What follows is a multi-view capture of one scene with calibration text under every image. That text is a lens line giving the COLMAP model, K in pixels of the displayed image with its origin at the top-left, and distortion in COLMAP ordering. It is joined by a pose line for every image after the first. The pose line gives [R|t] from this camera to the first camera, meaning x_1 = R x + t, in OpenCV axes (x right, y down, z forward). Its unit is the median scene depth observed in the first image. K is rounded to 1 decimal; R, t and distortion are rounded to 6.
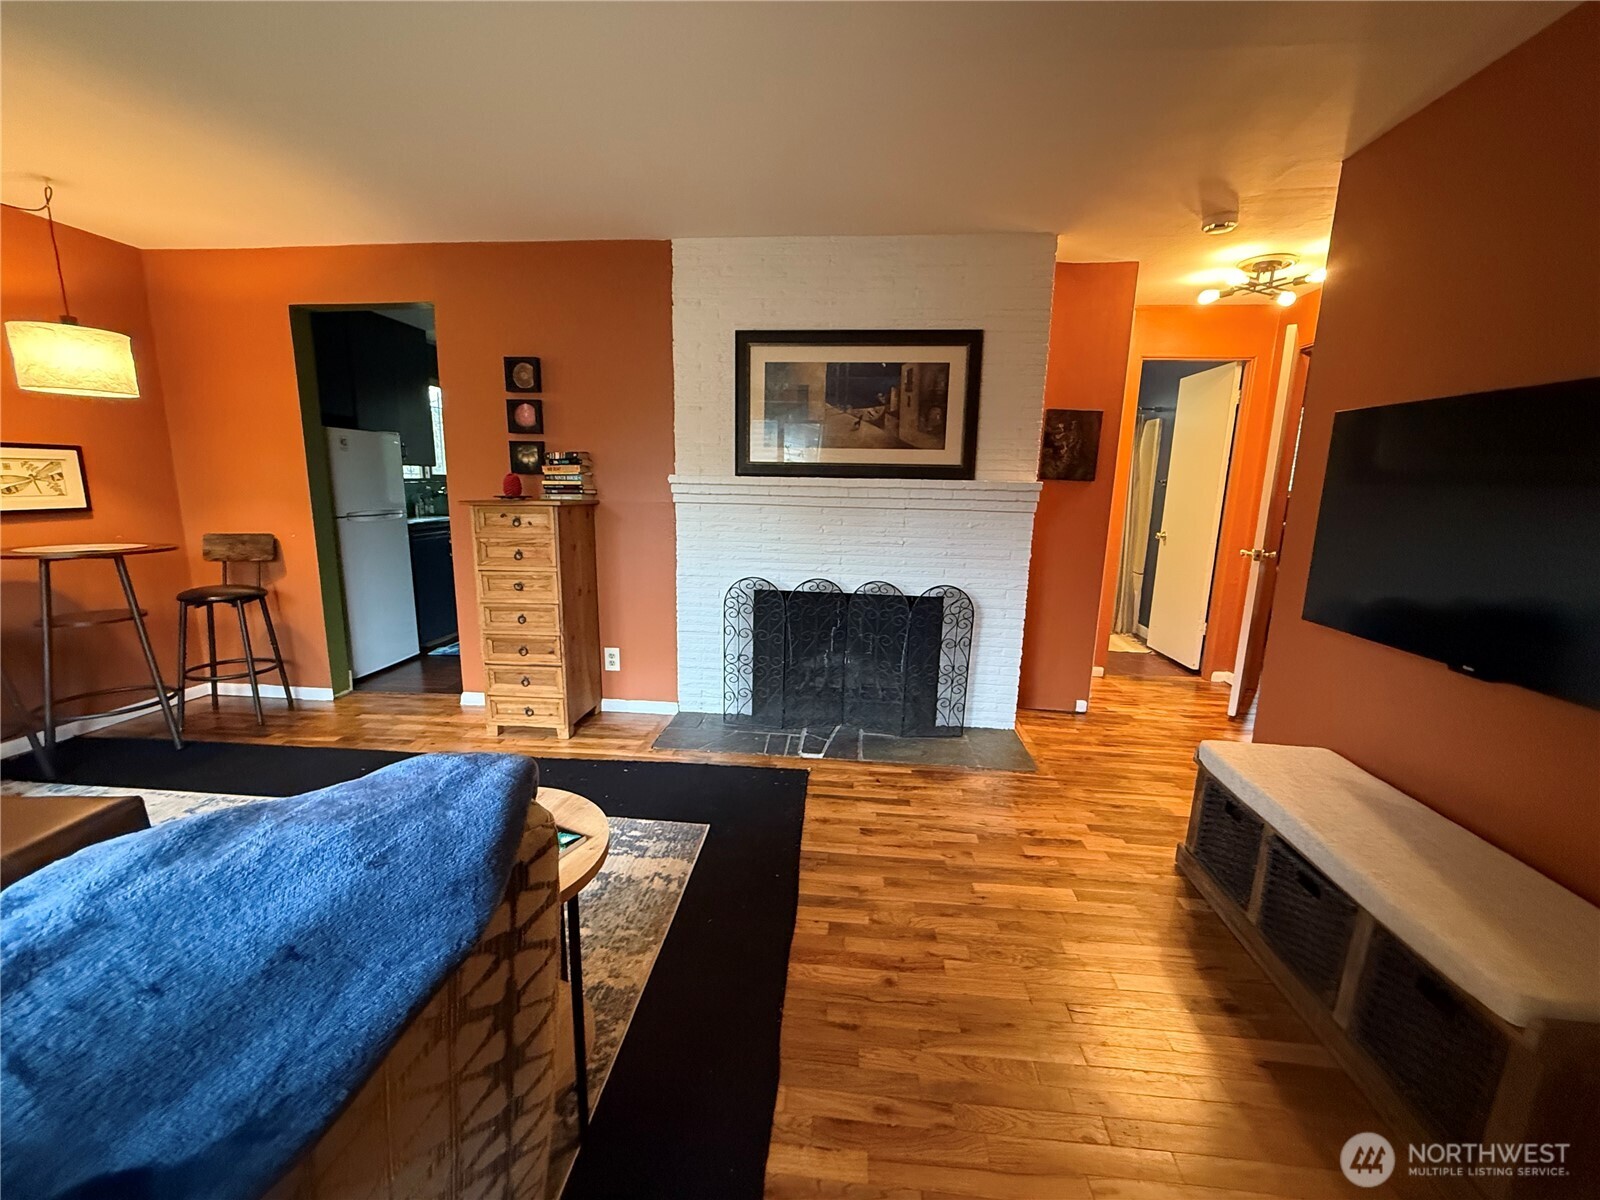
lens RADIAL K [[636.8, 0, 800.0], [0, 636.8, 600.0], [0, 0, 1]] dist [-0.000704, -0.000486]
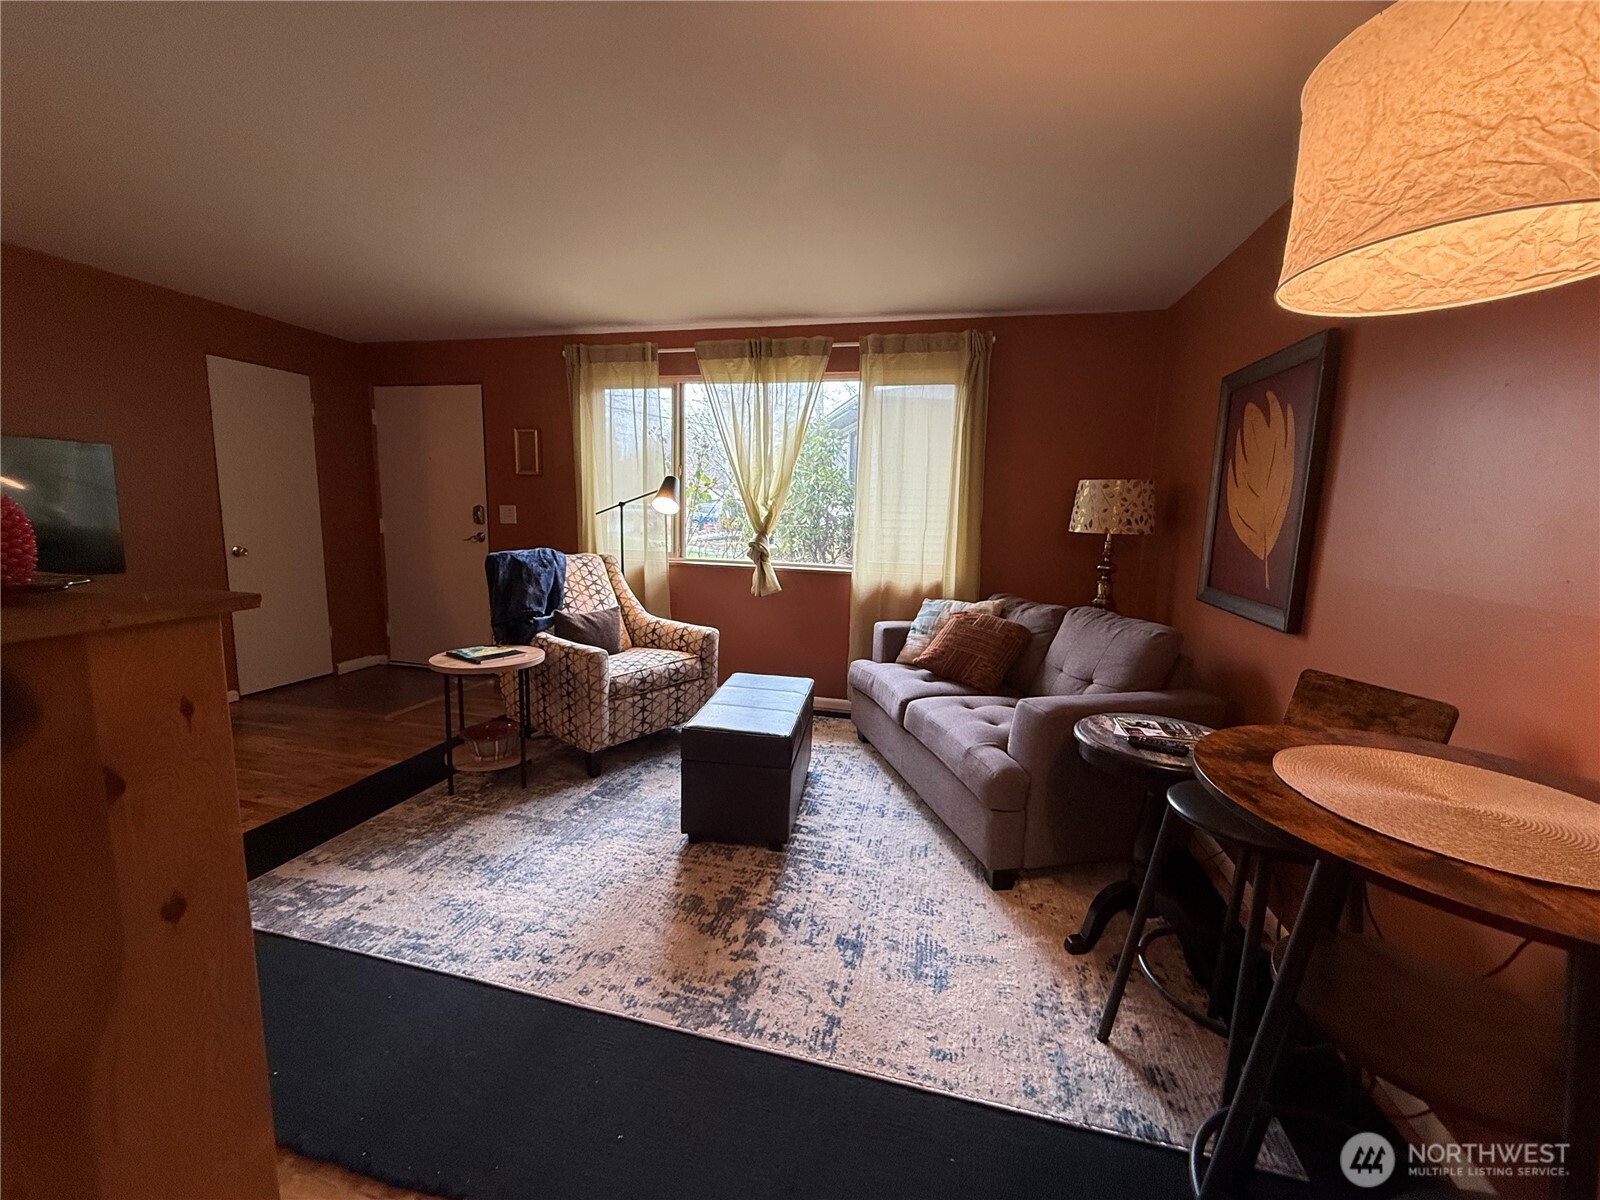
lens RADIAL K [[636.8, 0, 800.0], [0, 636.8, 600.0], [0, 0, 1]] dist [-0.000704, -0.000486]
pose [[-0.988357, -0.069163, 0.135527, -0.934243], [-0.022600, 0.947567, 0.318757, -0.287474], [-0.150467, 0.311983, -0.938097, 1.421305]]
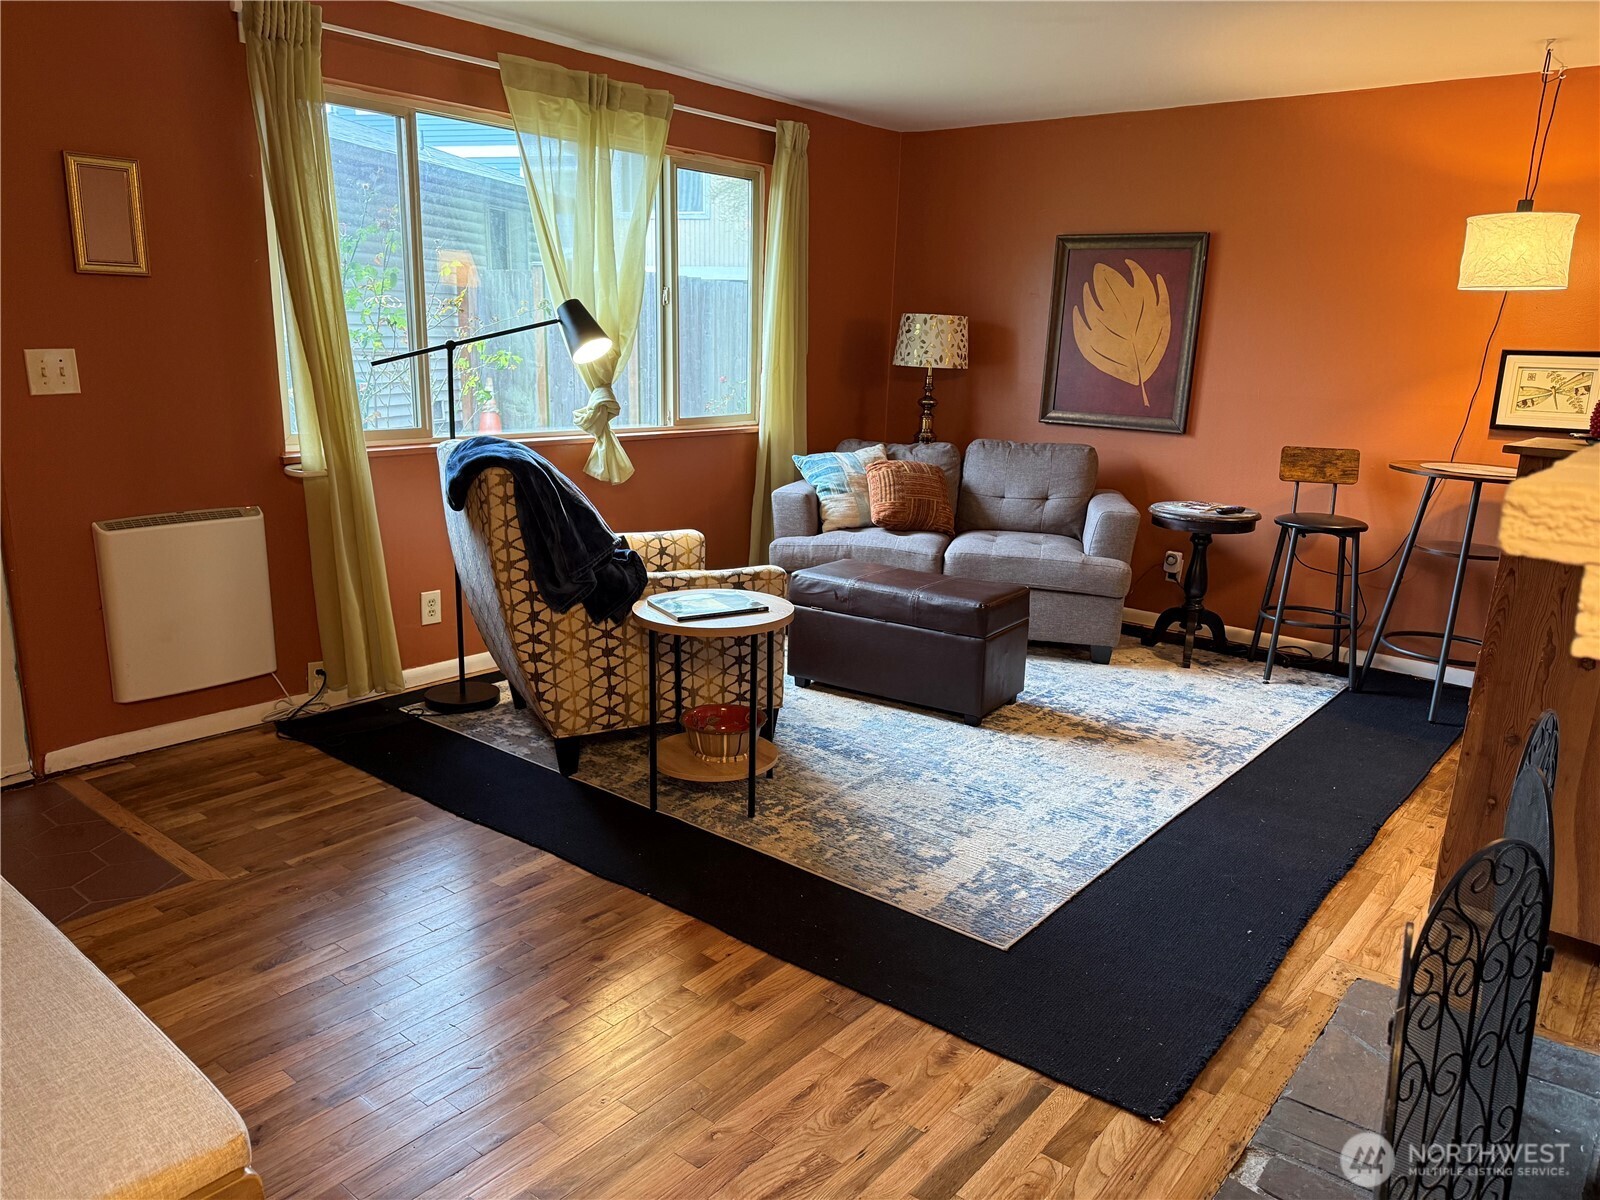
lens RADIAL K [[1116.3, 0, 797.3], [0, 1116.3, 601.0], [0, 0, 1]] dist [0.131102, -0.157977]
pose [[-0.566240, 0.157016, -0.809146, 0.753254], [-0.189767, 0.930481, 0.313360, -0.248826], [0.802098, 0.330986, -0.497079, 1.187795]]
